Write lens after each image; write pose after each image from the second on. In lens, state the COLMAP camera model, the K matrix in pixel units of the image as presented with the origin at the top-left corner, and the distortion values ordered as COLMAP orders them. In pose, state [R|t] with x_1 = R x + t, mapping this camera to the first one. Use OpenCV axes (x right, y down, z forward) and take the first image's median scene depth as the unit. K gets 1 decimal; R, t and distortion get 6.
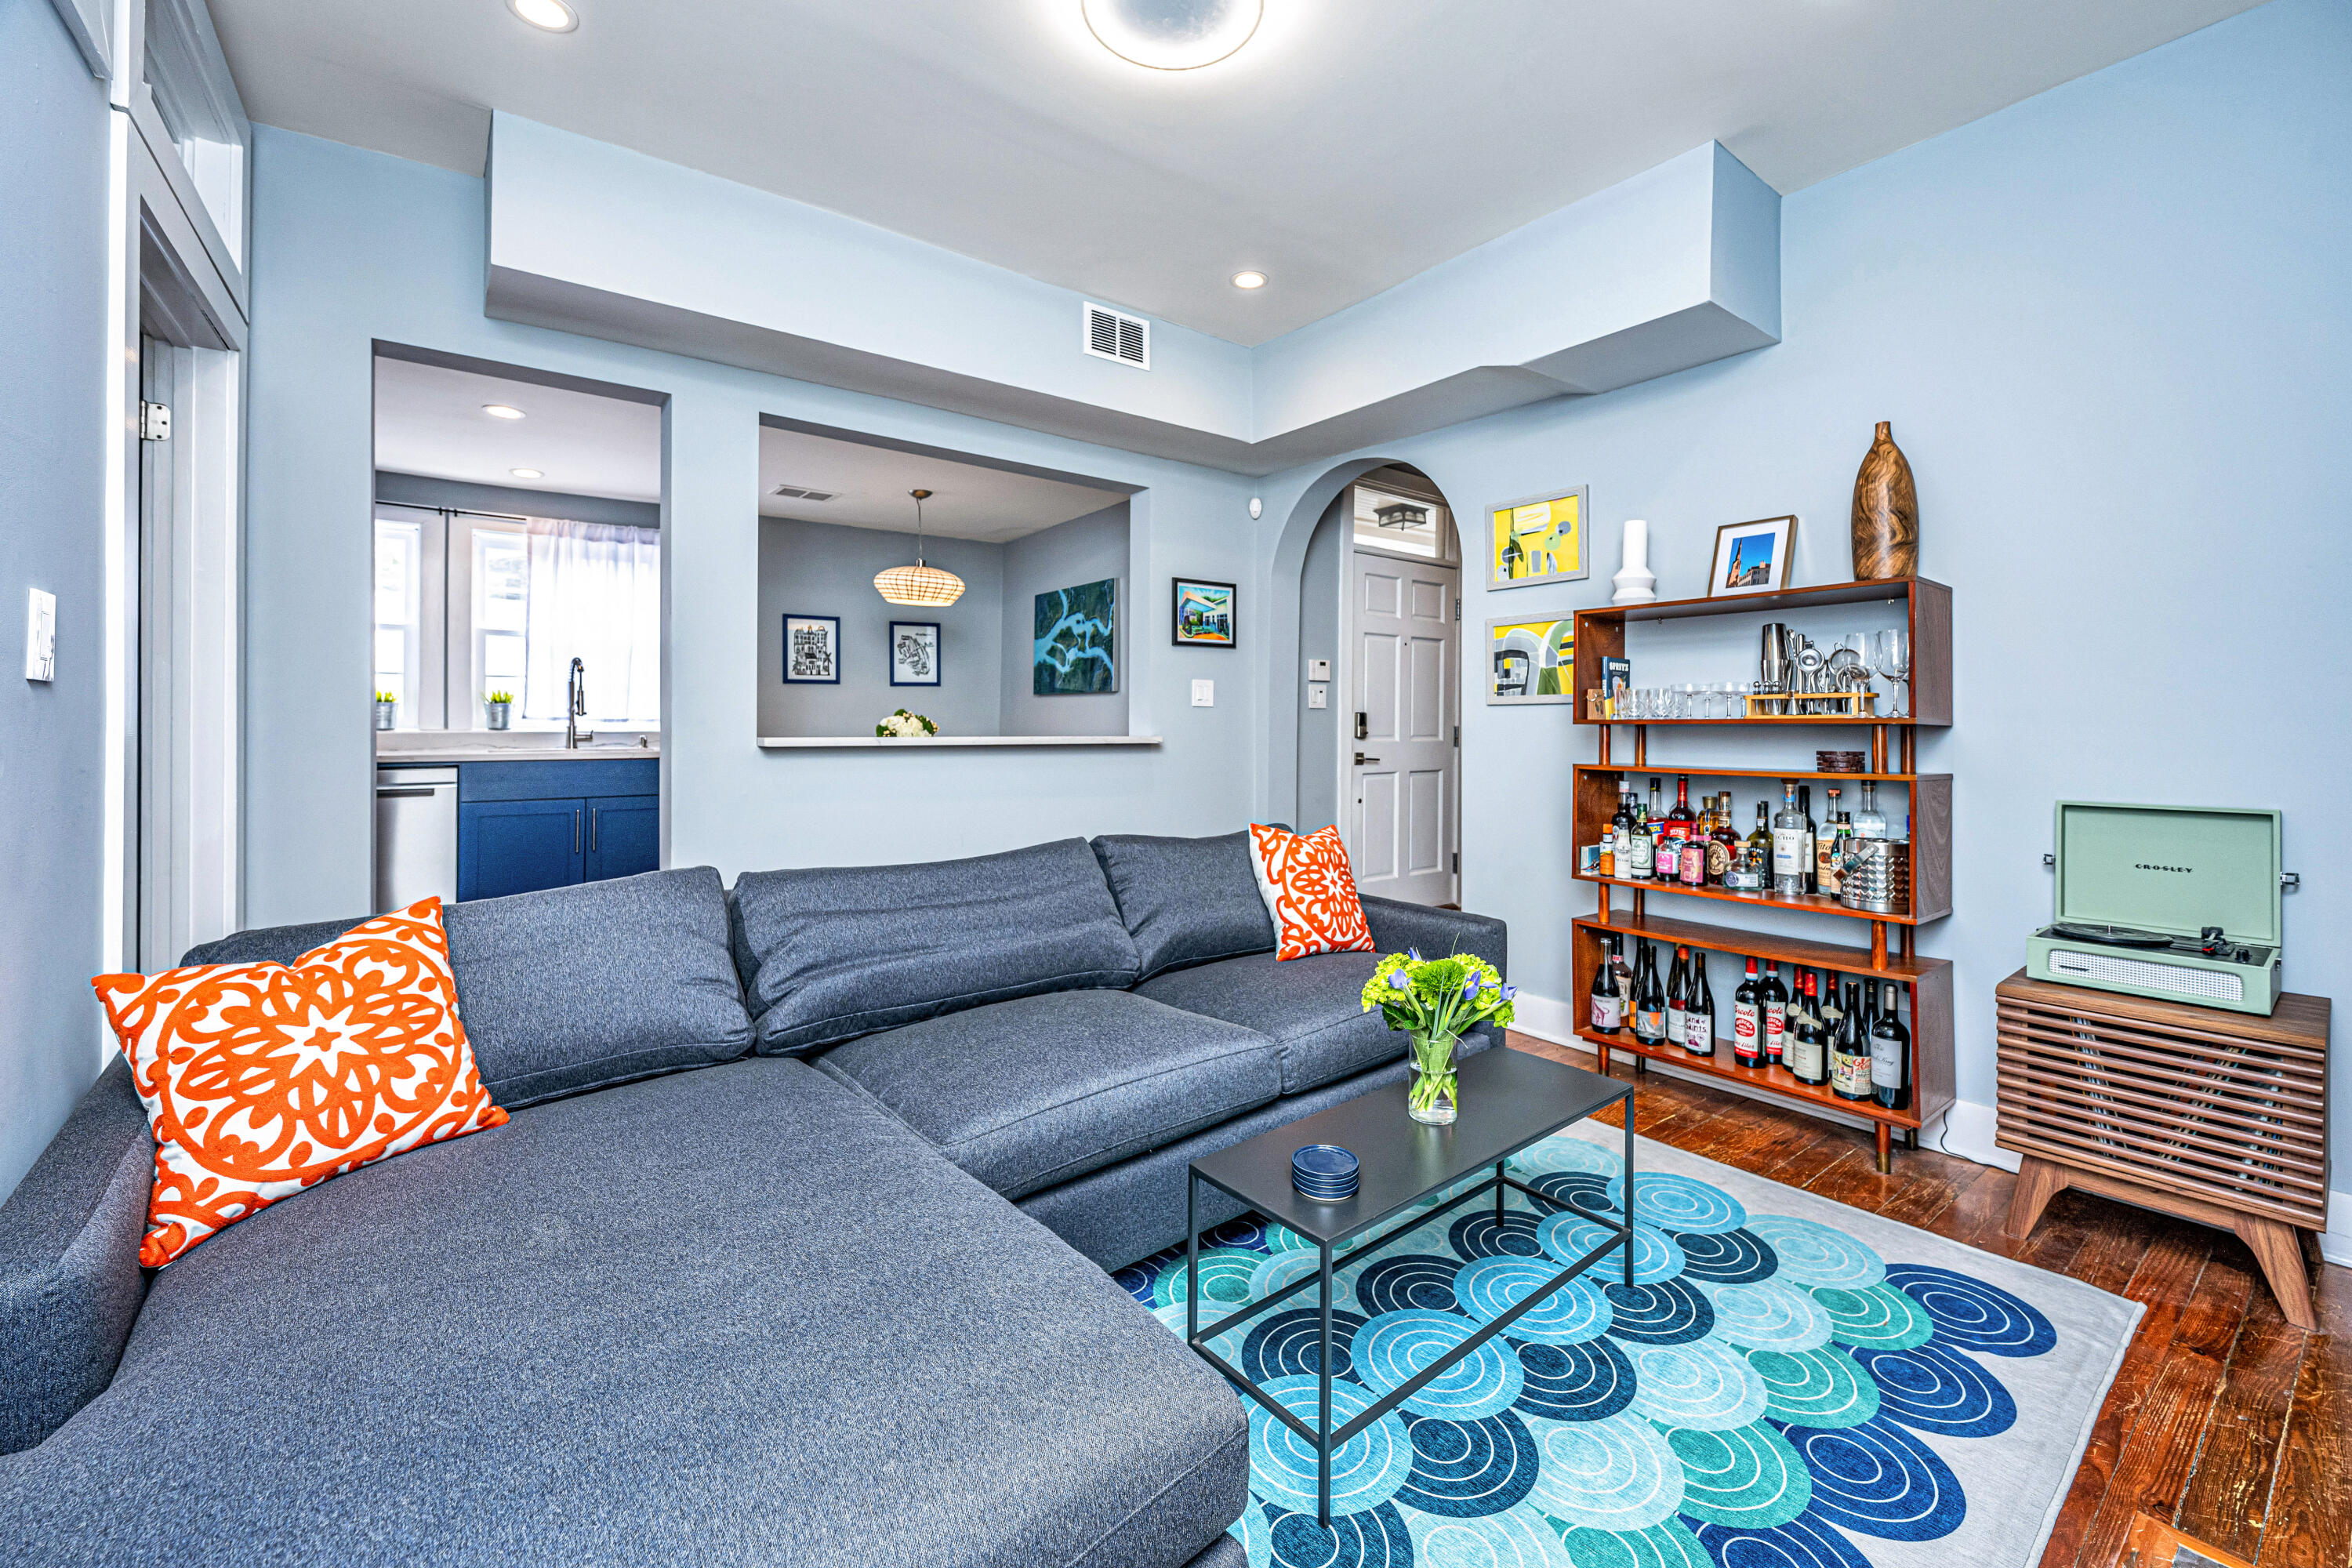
lens RADIAL K [[954.8, 0, 1188.7], [0, 954.8, 668.1], [0, 0, 1]] dist [0.008564, -0.000043]
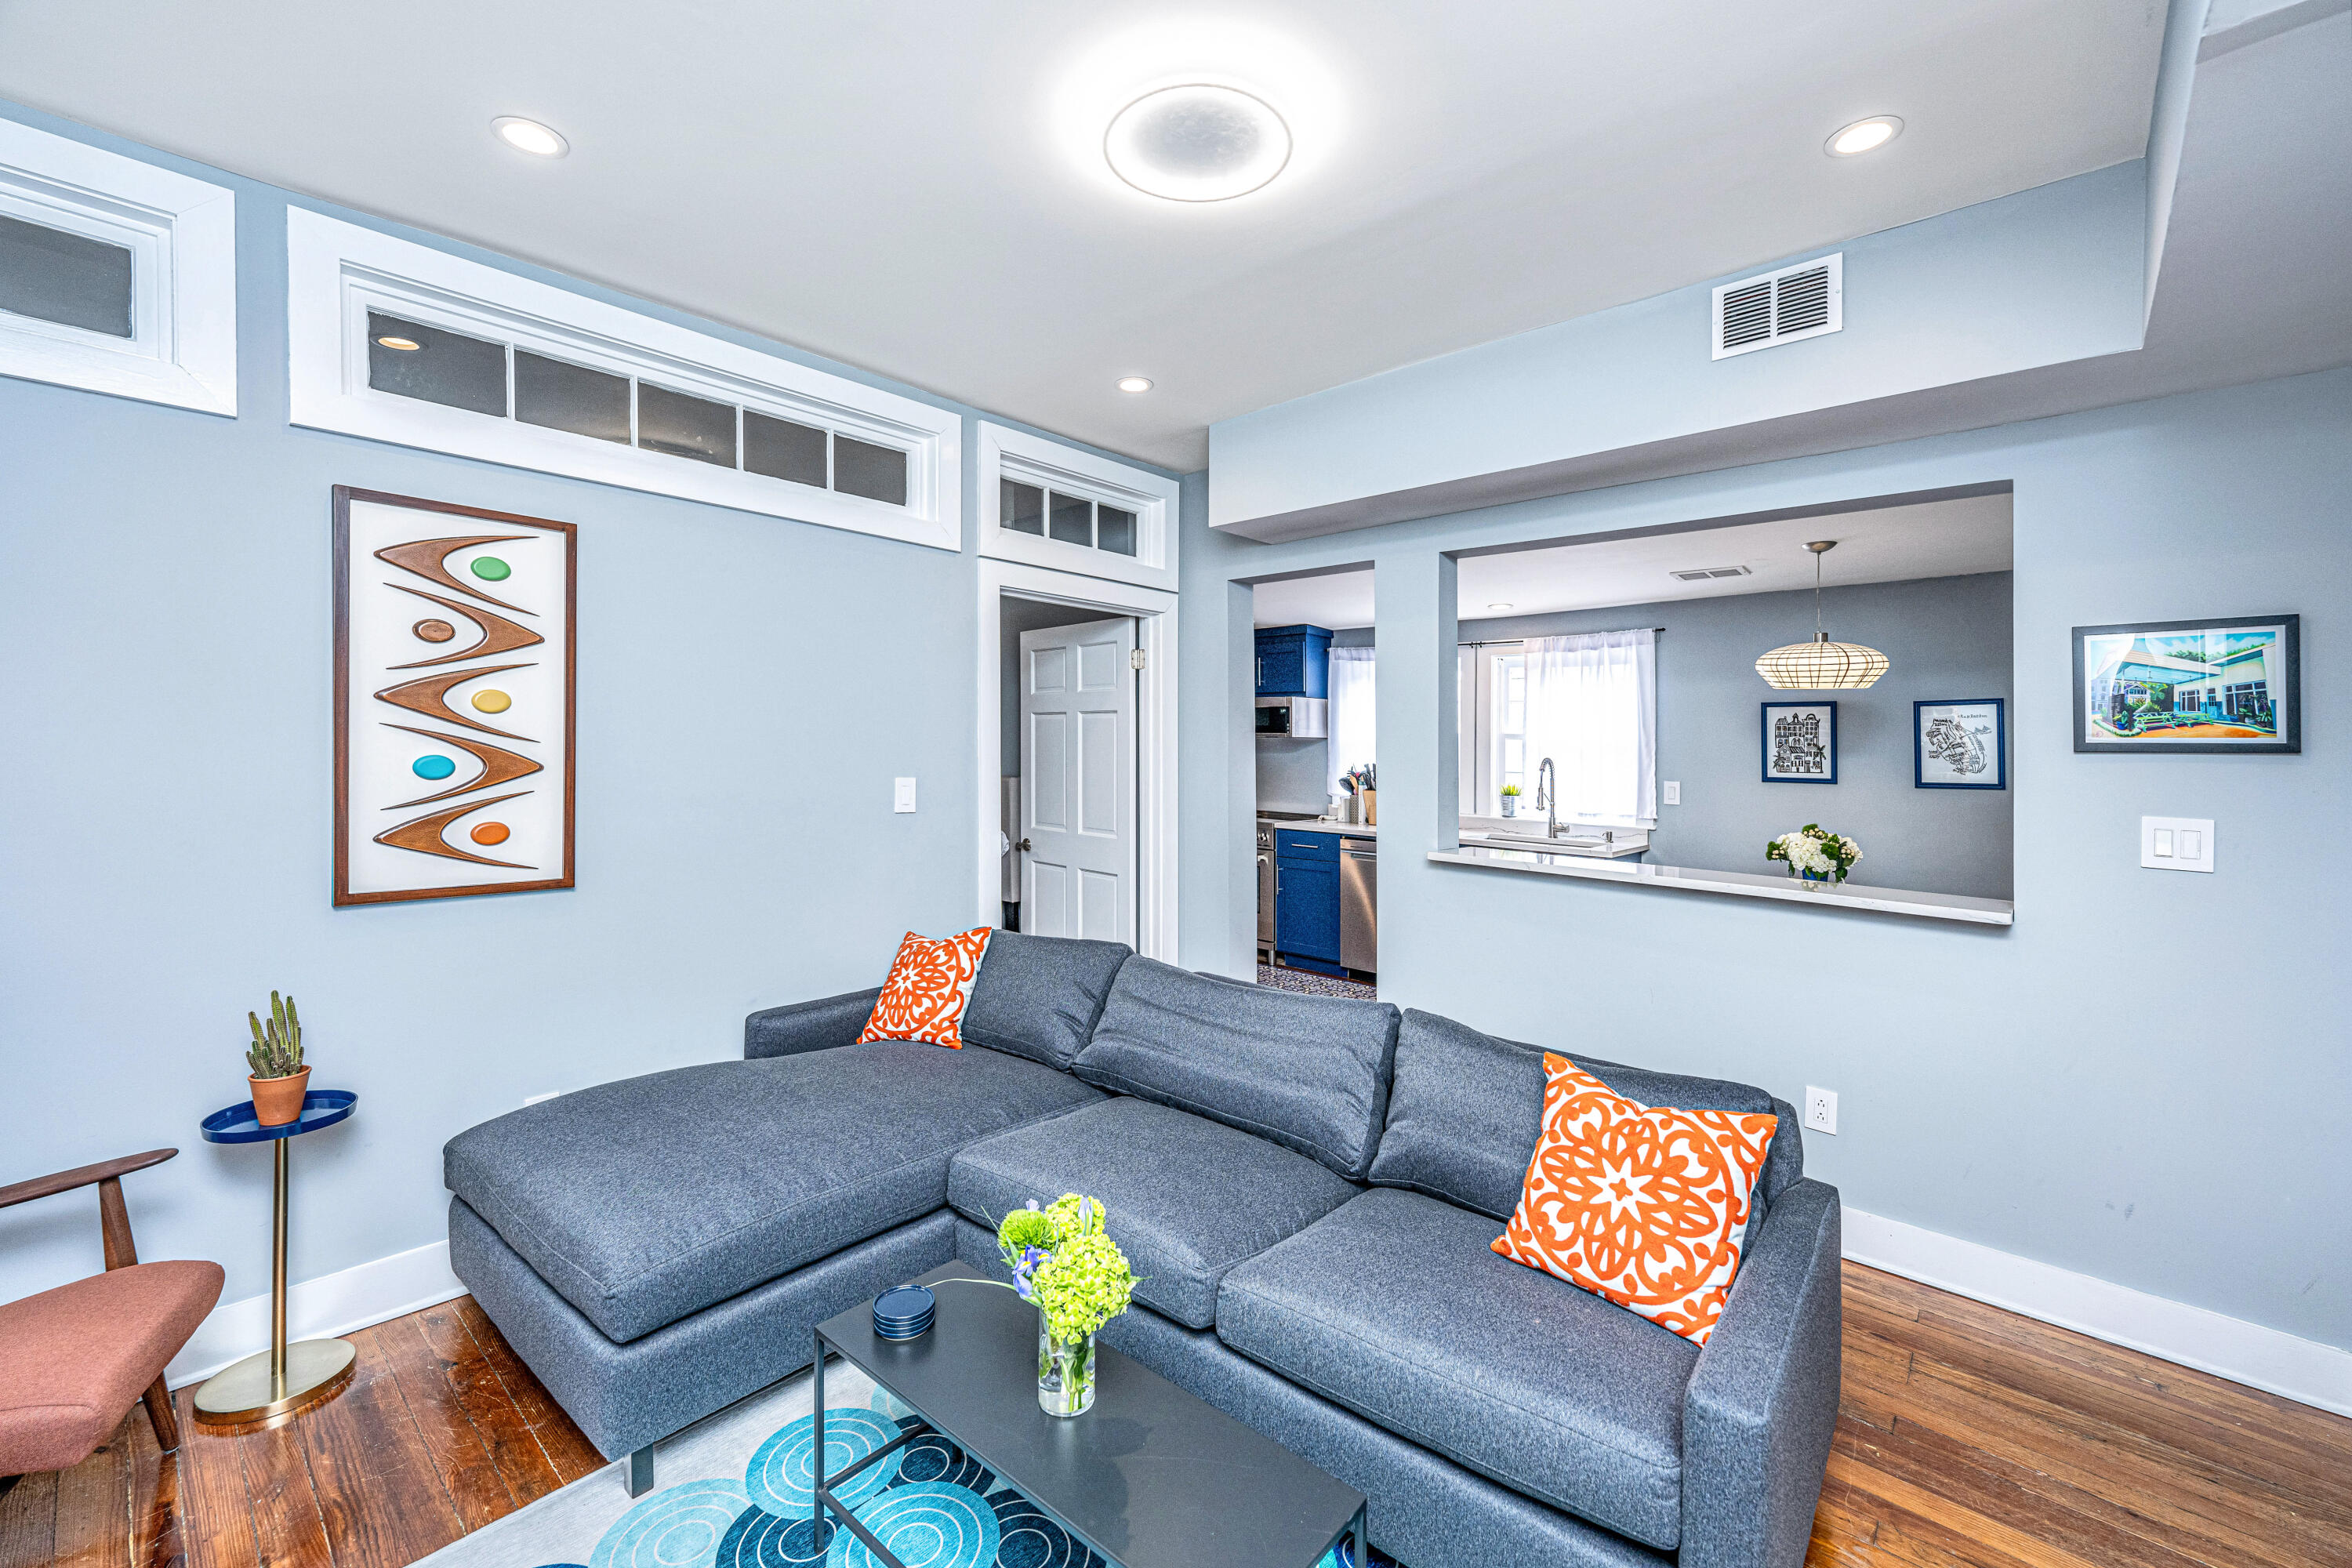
lens RADIAL K [[985.6, 0, 1180.3], [0, 985.6, 740.0], [0, 0, 1]] dist [-0.000416, 0.000067]
pose [[0.168582, -0.007423, -0.985660, 0.567622], [0.030912, 0.999520, -0.002240, -0.055646], [0.985203, -0.030091, 0.168731, 0.483178]]
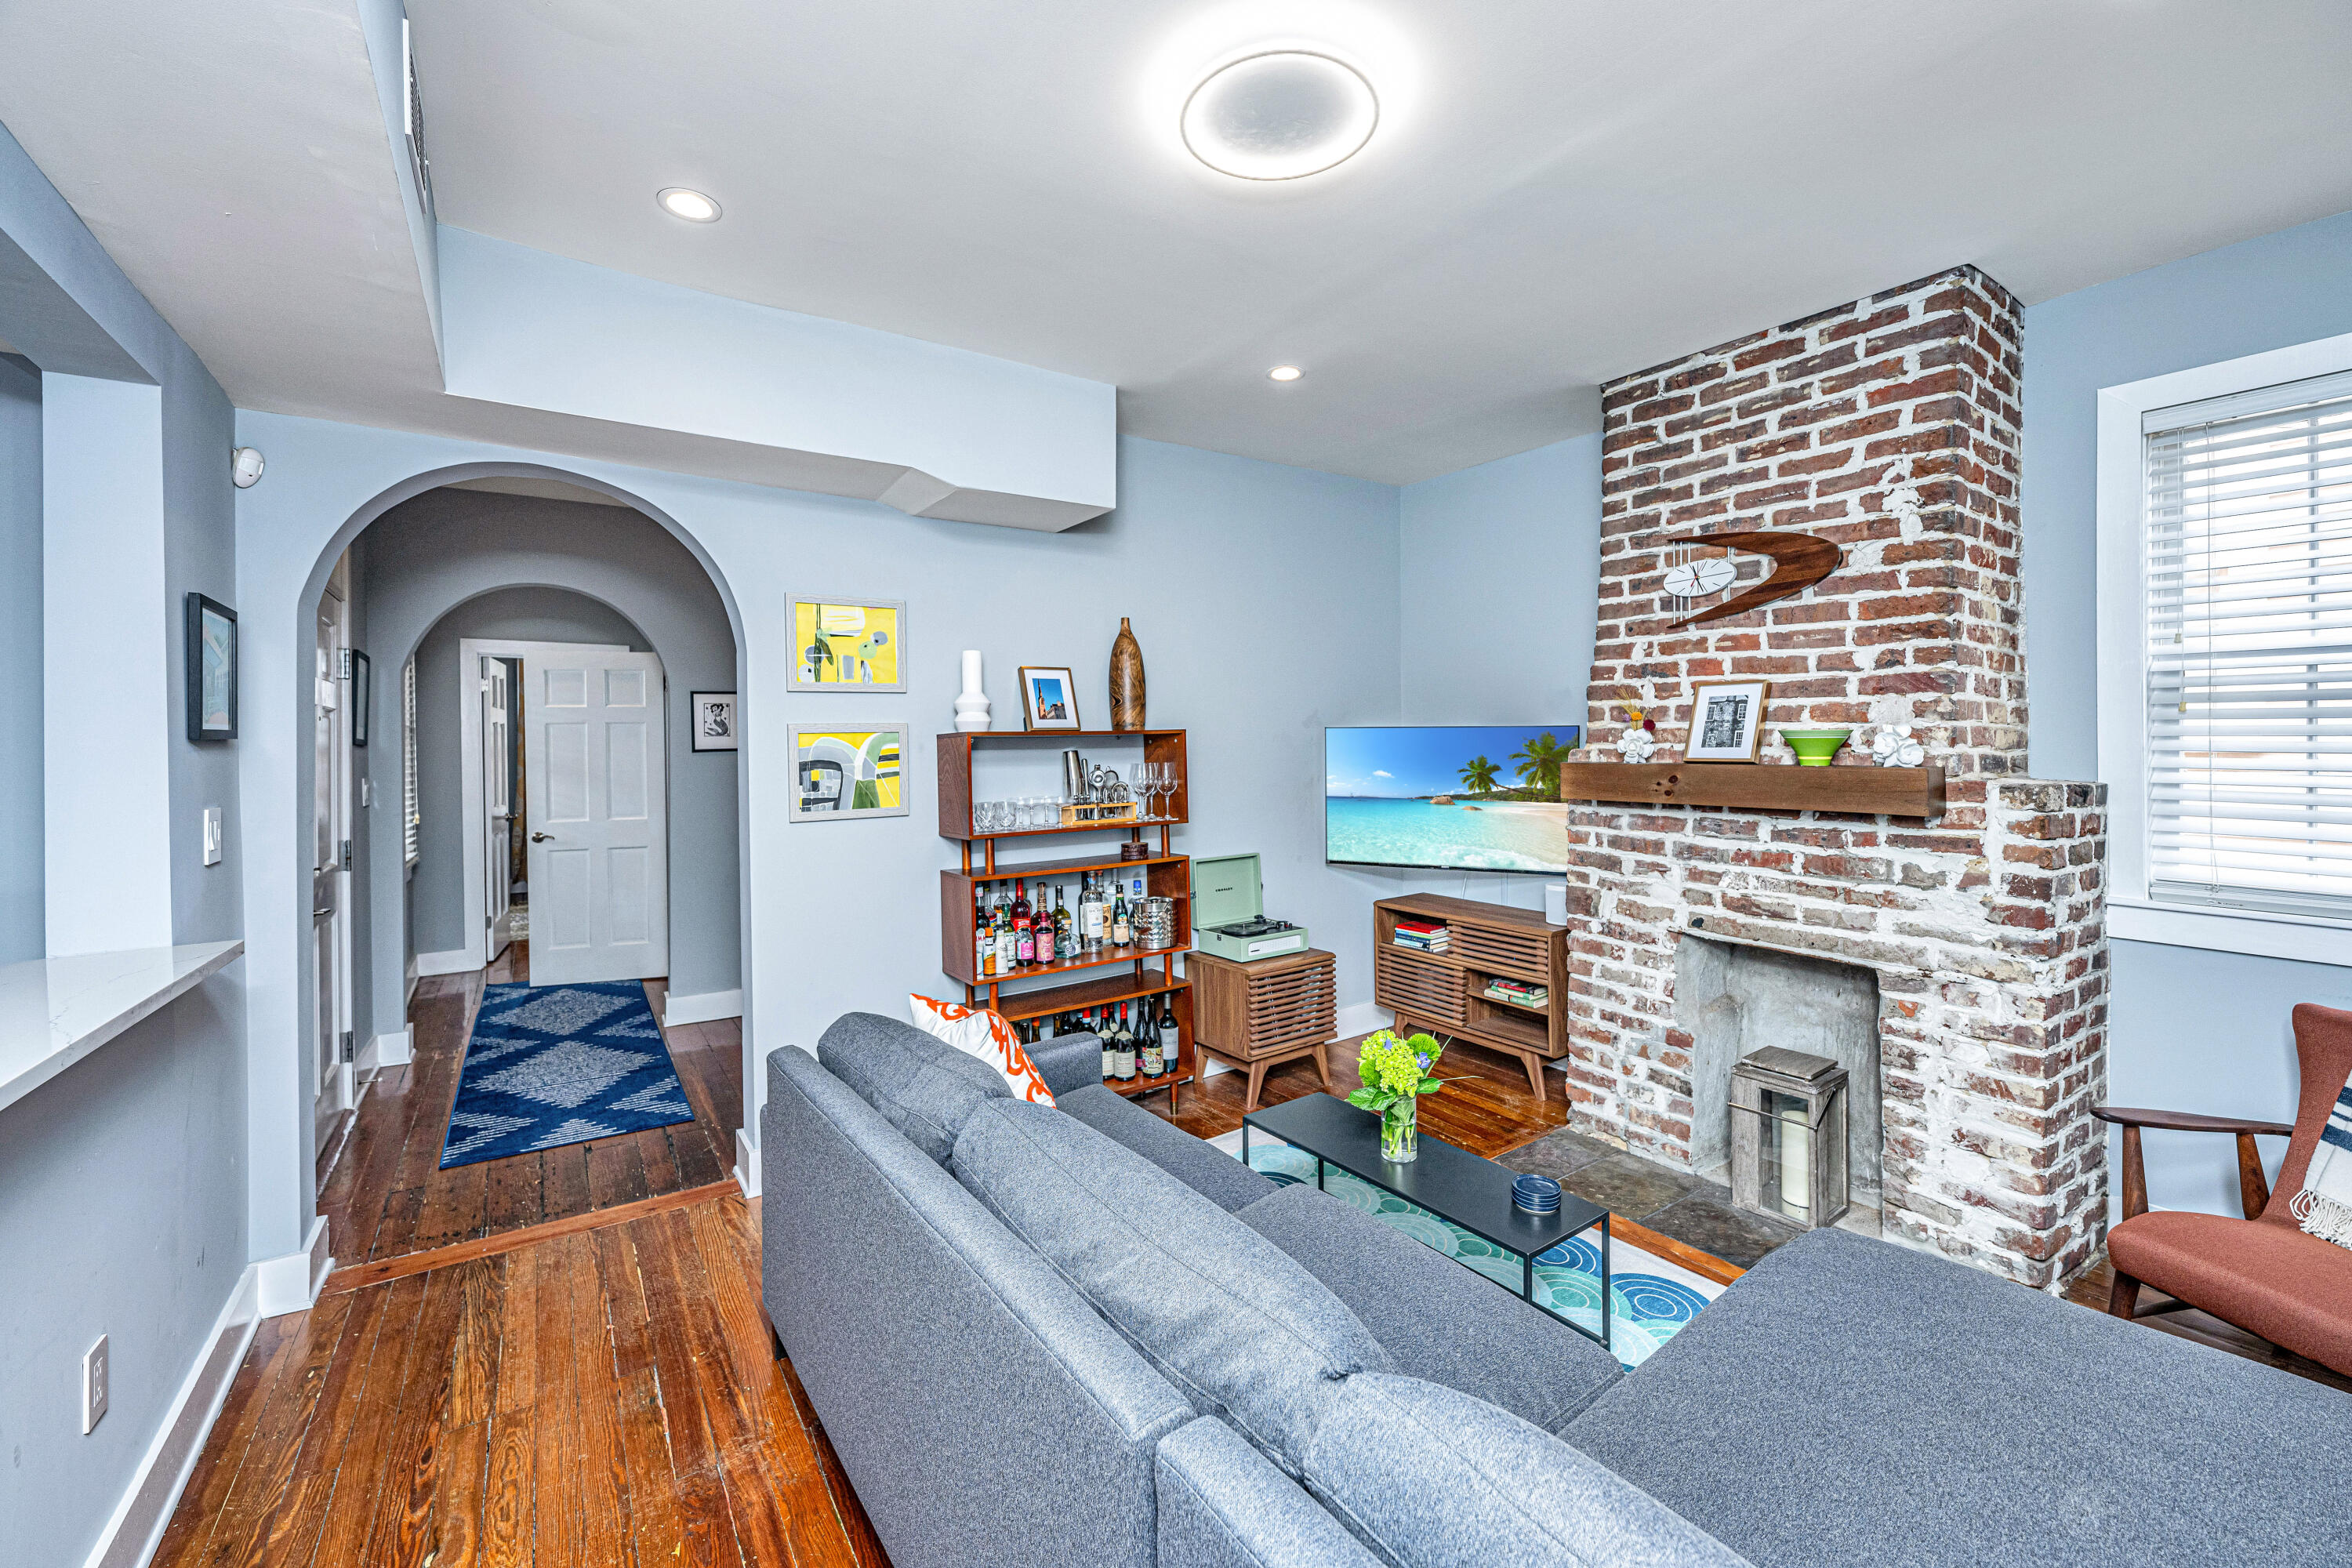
lens RADIAL K [[961.3, 0, 1171.4], [0, 961.3, 723.7], [0, 0, 1]] dist [-0.000540, 0.000274]
pose [[0.082267, 0.019641, 0.996417, -0.542608], [-0.039827, 0.999072, -0.016405, -0.051591], [-0.995814, -0.038335, 0.082973, 0.585912]]
